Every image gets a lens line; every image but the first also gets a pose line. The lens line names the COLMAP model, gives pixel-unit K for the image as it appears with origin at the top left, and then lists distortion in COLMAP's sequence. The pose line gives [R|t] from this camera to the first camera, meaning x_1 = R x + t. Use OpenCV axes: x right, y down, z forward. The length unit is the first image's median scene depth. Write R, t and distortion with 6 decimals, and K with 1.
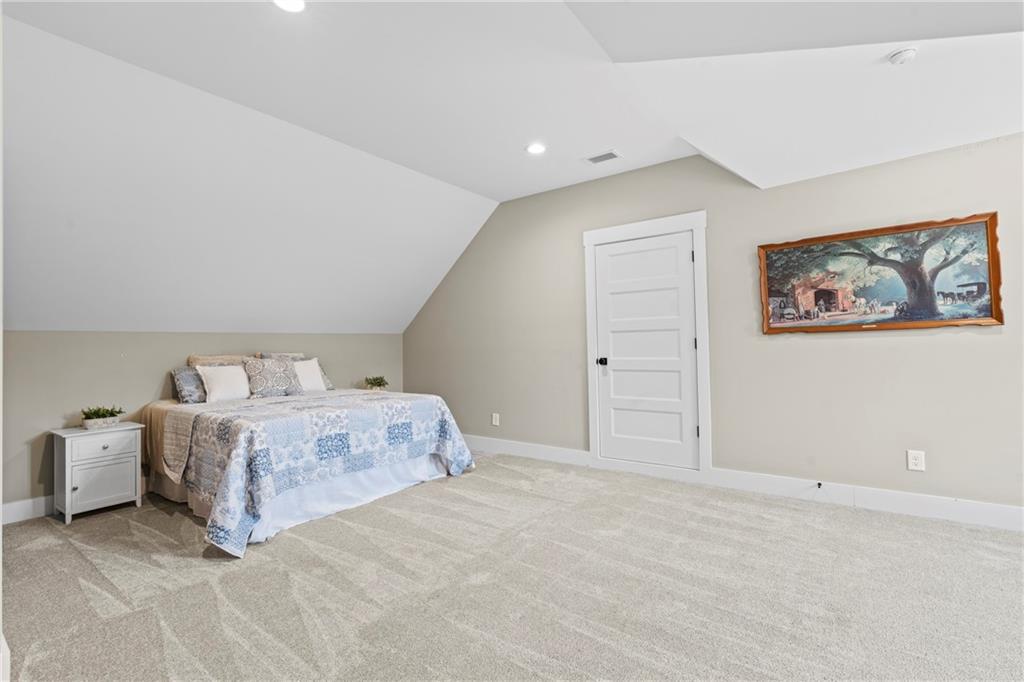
lens RADIAL K [[462.9, 0, 509.4], [0, 462.9, 339.8], [0, 0, 1]] dist [-0.002911, -0.000138]
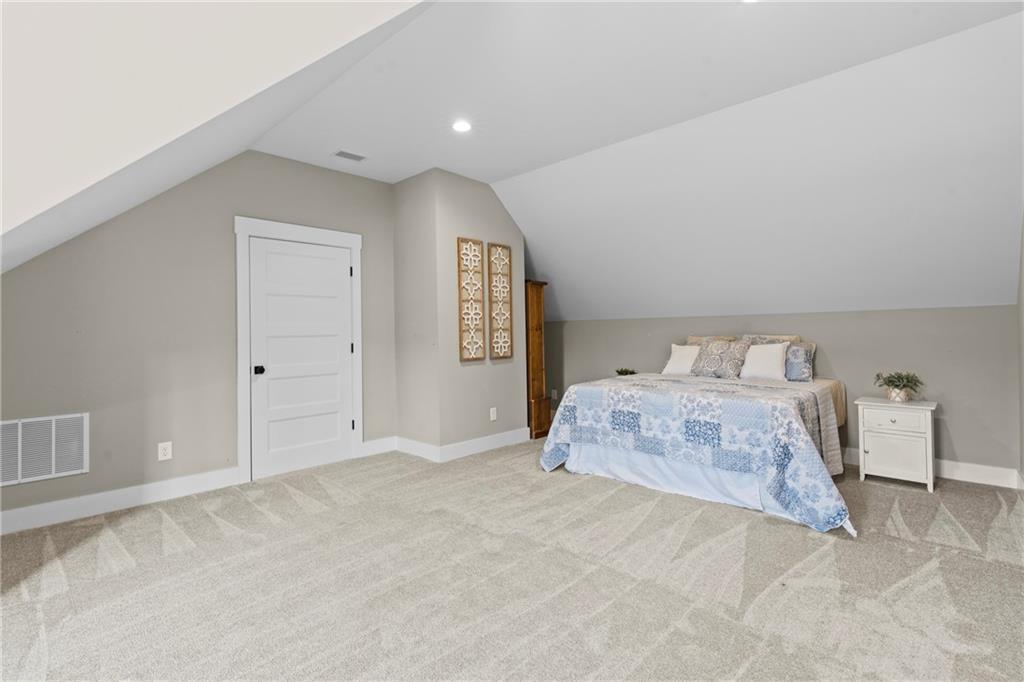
lens RADIAL K [[467.8, 0, 512.5], [0, 467.8, 332.1], [0, 0, 1]] dist [-0.010125, 0.000265]
pose [[-0.108117, 0.016782, -0.993996, 0.712110], [0.026512, 0.999551, 0.013992, -0.006713], [0.993785, -0.024840, -0.108514, 0.804435]]
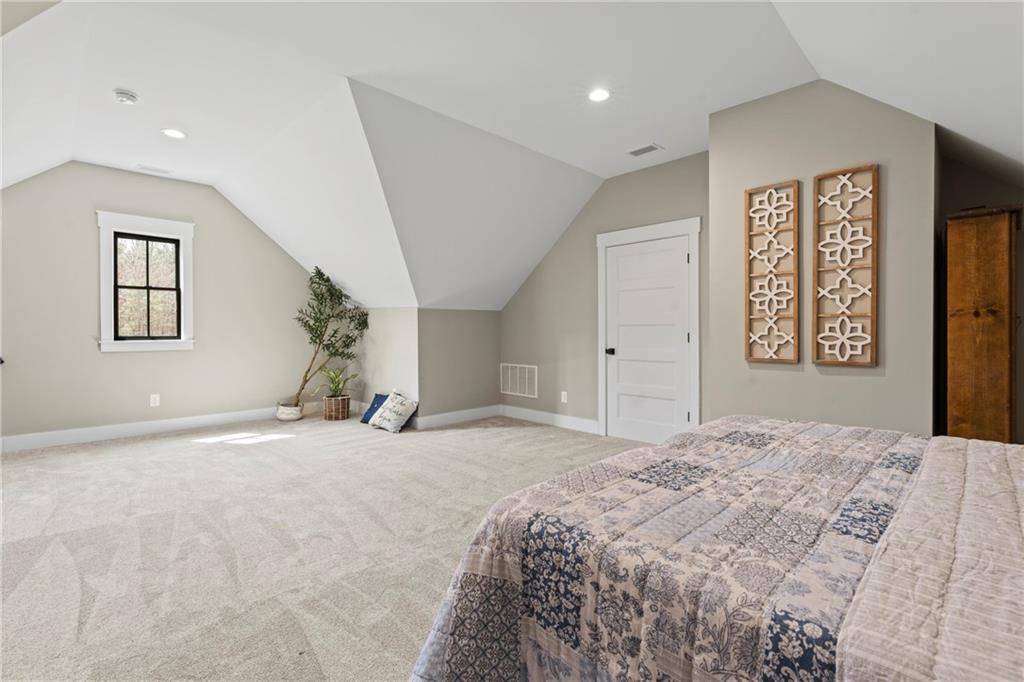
lens RADIAL K [[462.9, 0, 509.4], [0, 462.9, 339.8], [0, 0, 1]] dist [-0.002911, -0.000138]
pose [[-0.988635, 0.017264, 0.149339, -0.233855], [0.019487, 0.999720, 0.013437, 0.023220], [-0.149066, 0.016194, -0.988695, 1.519303]]
